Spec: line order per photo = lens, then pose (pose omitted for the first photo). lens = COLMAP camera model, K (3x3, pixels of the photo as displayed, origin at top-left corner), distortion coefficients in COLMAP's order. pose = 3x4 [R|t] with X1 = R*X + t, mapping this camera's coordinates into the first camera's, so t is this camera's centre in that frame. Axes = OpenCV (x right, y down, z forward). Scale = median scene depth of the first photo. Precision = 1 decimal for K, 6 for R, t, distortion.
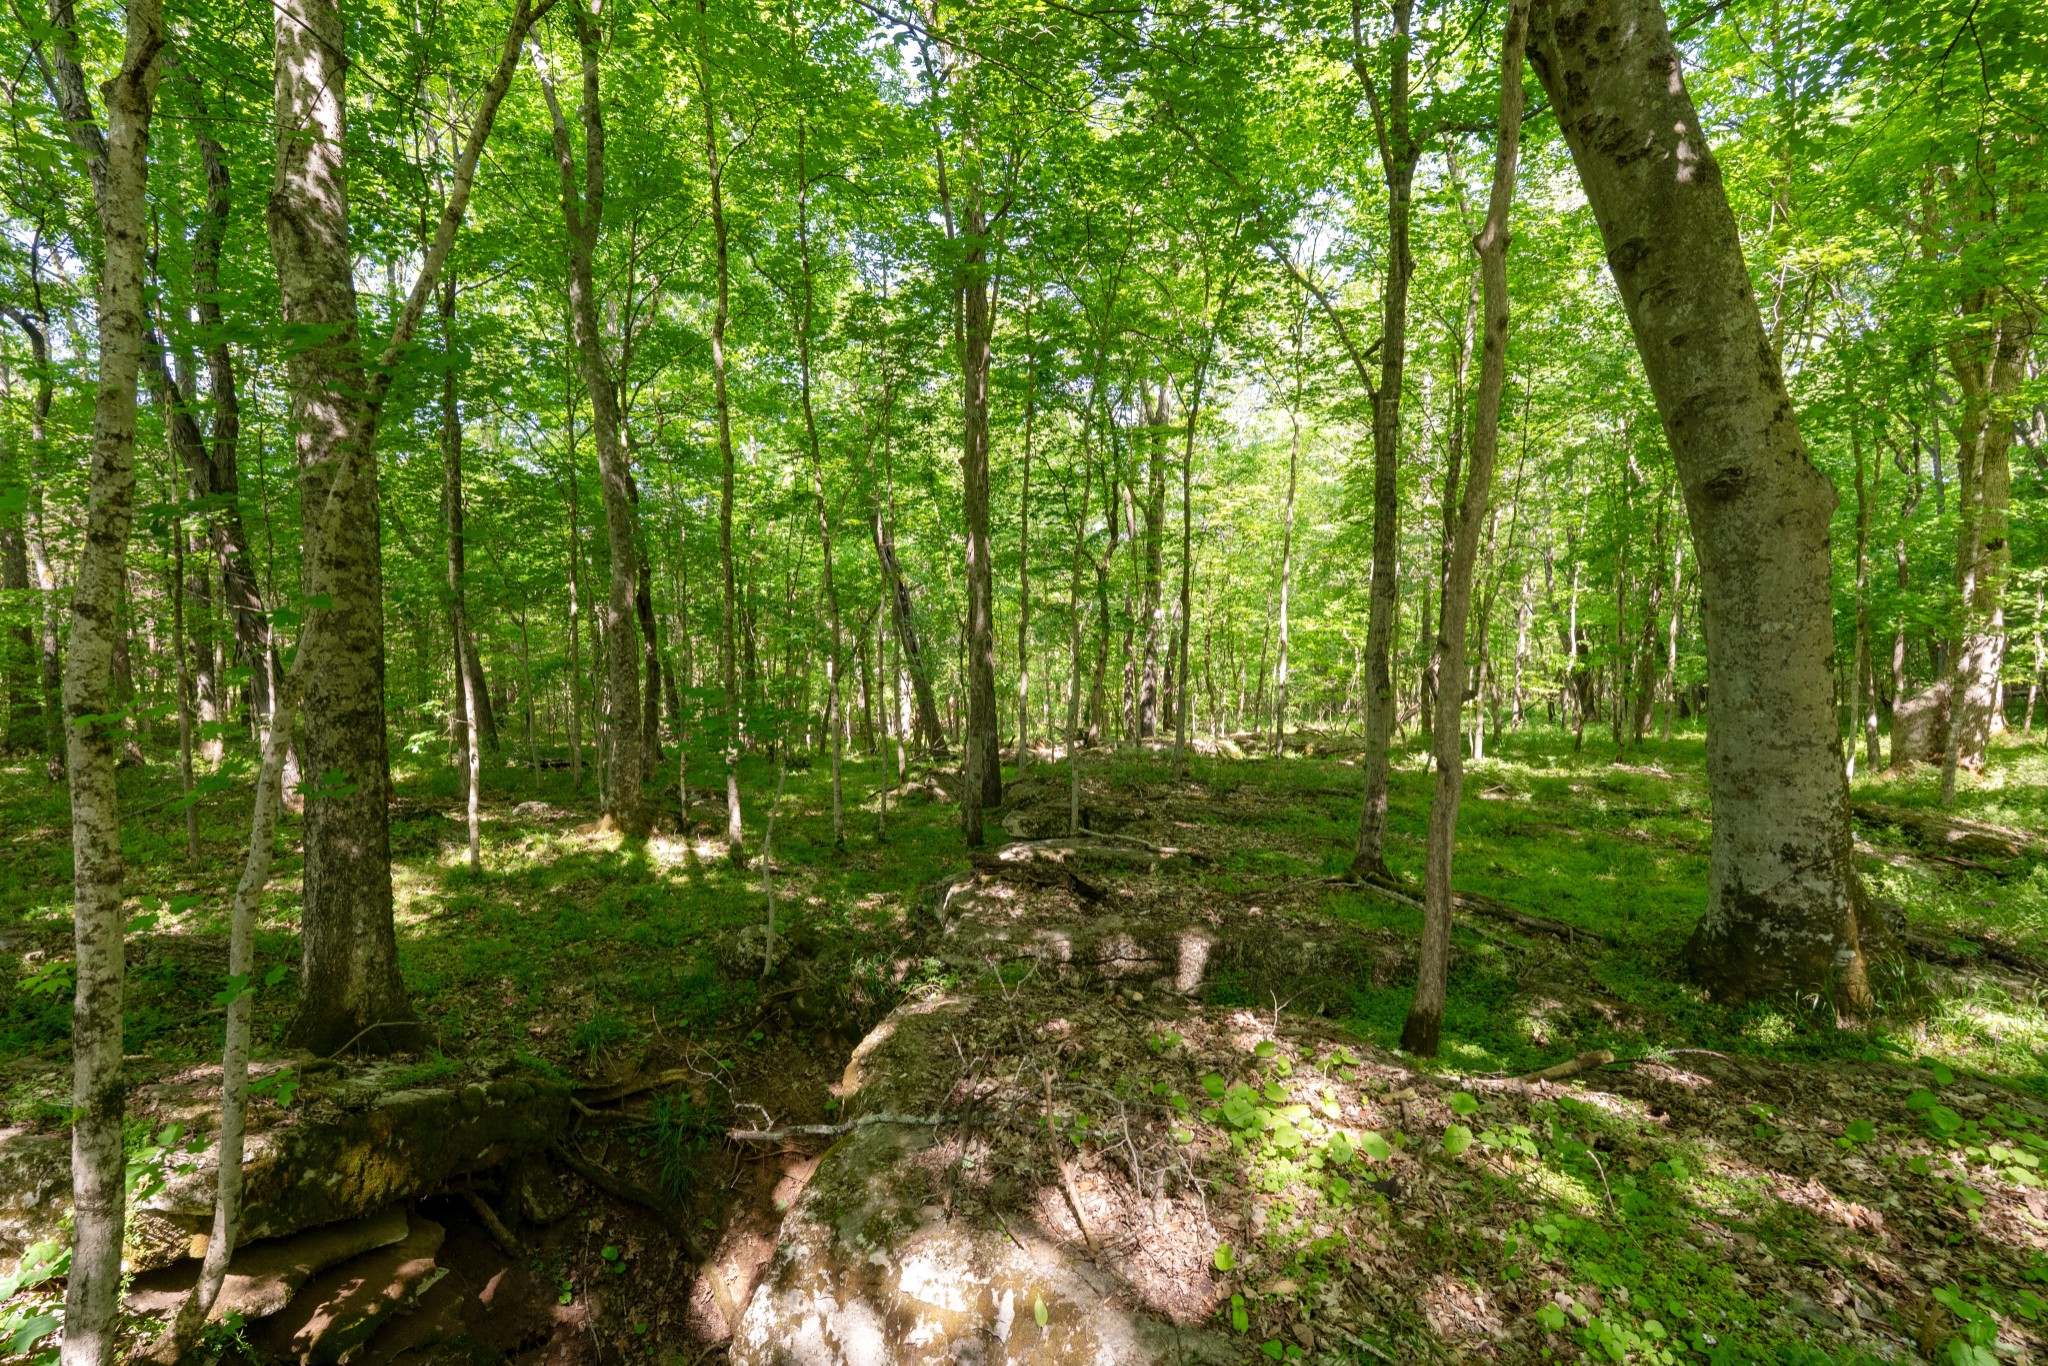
lens RADIAL K [[877.3, 0, 1019.8], [0, 877.3, 673.7], [0, 0, 1]] dist [0.000474, 0.000086]
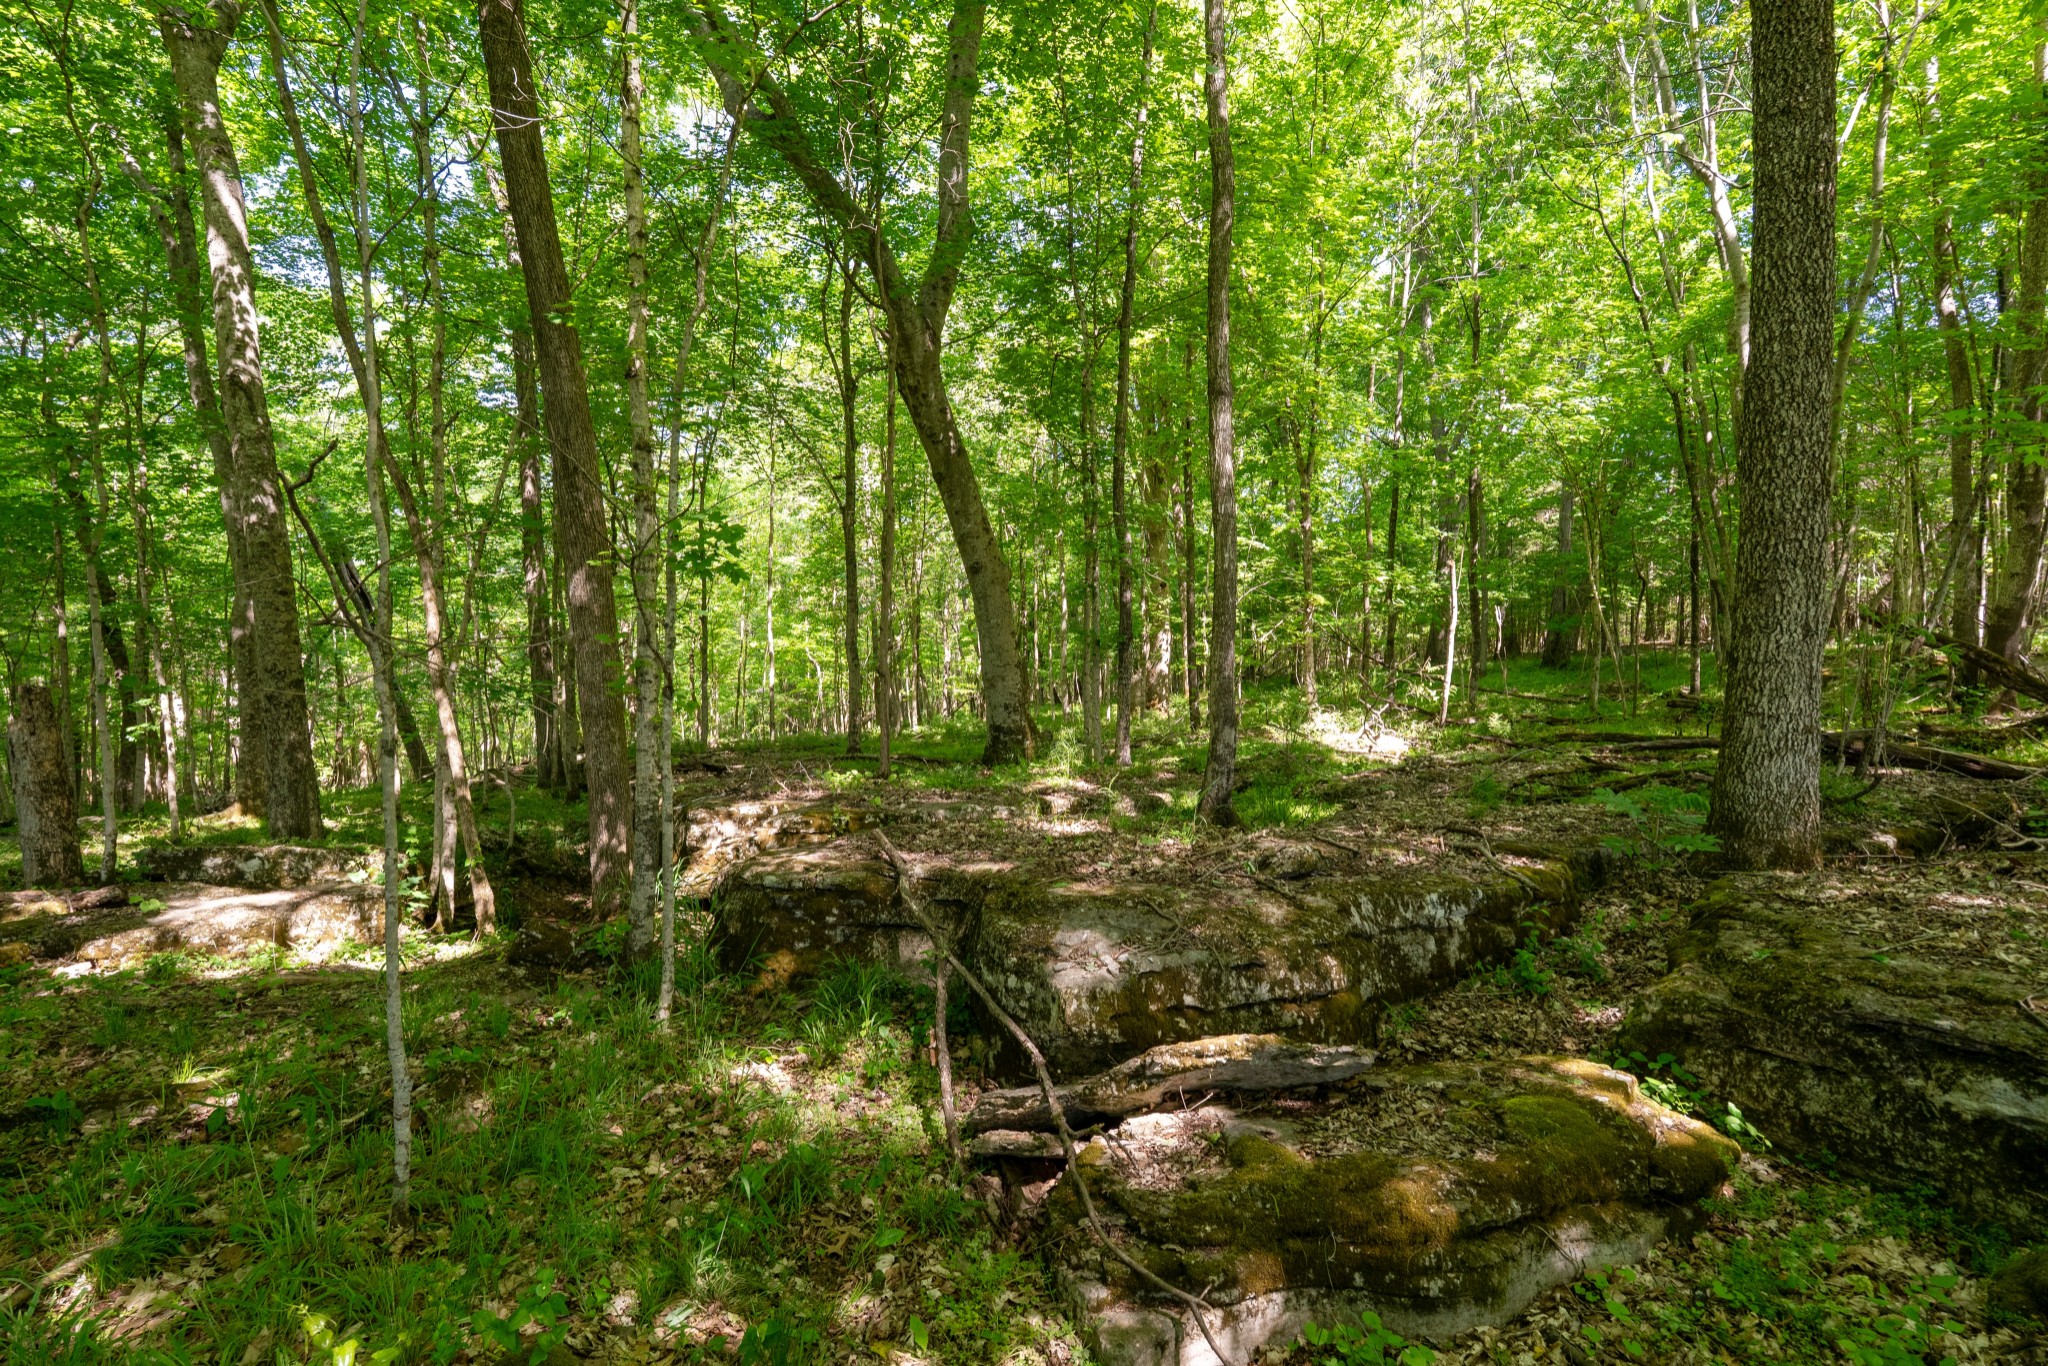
lens RADIAL K [[877.3, 0, 1019.8], [0, 877.3, 673.7], [0, 0, 1]] dist [0.000474, 0.000086]
pose [[0.827924, -0.043354, 0.559162, -0.549992], [0.059263, 0.998189, -0.010355, 0.136311], [-0.557700, 0.041711, 0.828994, -1.192739]]
